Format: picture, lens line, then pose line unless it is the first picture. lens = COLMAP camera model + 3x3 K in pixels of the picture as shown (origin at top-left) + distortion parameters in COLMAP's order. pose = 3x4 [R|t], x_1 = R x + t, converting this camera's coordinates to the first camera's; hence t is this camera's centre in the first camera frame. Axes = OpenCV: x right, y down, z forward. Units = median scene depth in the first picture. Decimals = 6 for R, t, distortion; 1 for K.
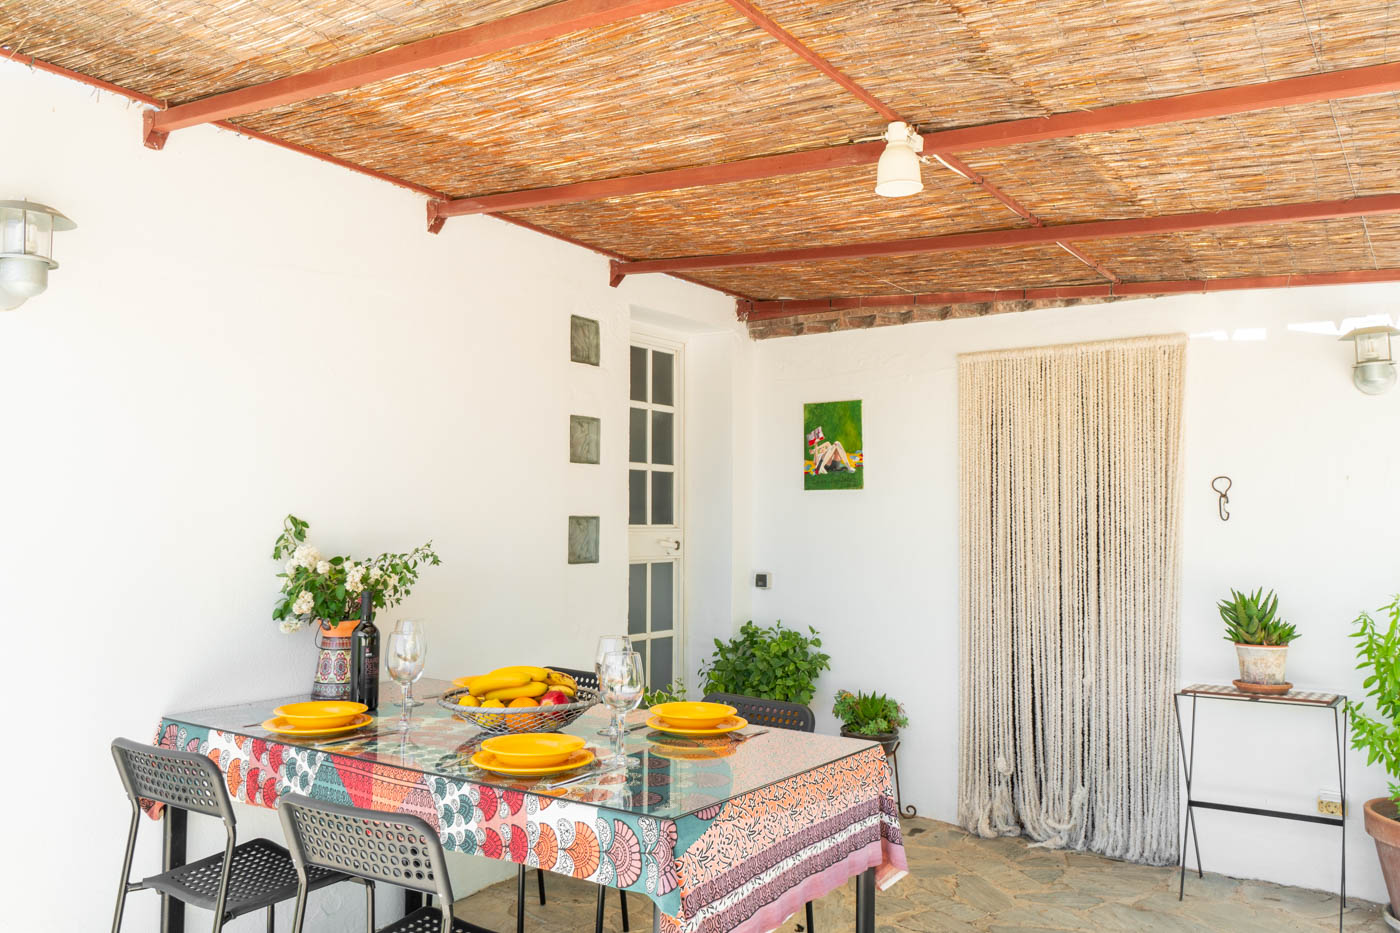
lens RADIAL K [[1121.3, 0, 700.8], [0, 1121.3, 473.1], [0, 0, 1]] dist [-0.011404, 0.000512]
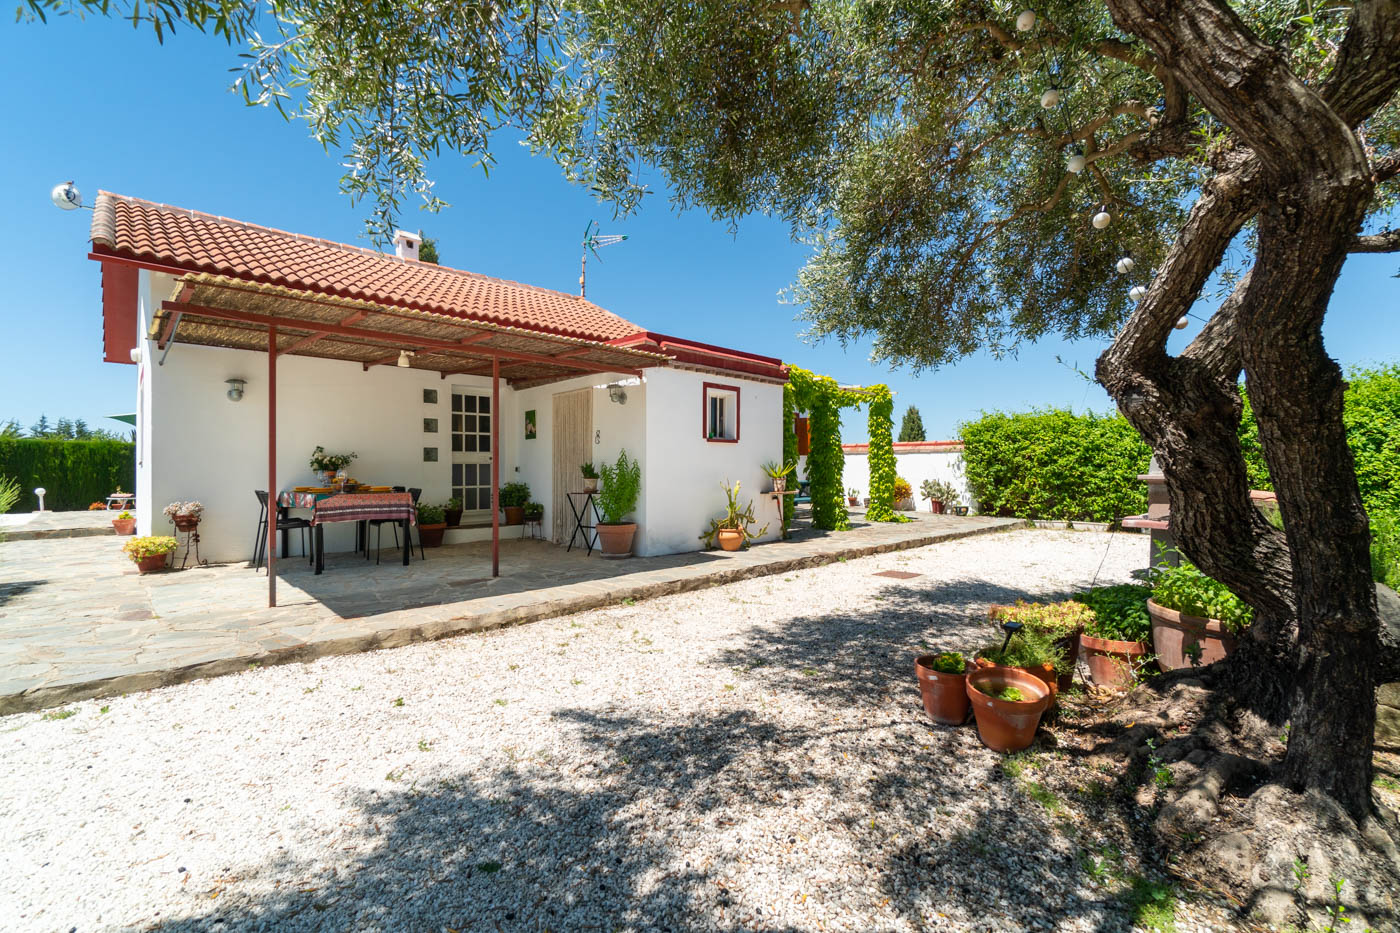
lens RADIAL K [[618.4, 0, 696.0], [0, 618.4, 468.4], [0, 0, 1]] dist [-0.005508, -0.000682]
pose [[0.983521, -0.019318, -0.179760, 0.968013], [0.026500, 0.998940, 0.037637, 0.048767], [0.178842, -0.041781, 0.982990, -0.672217]]
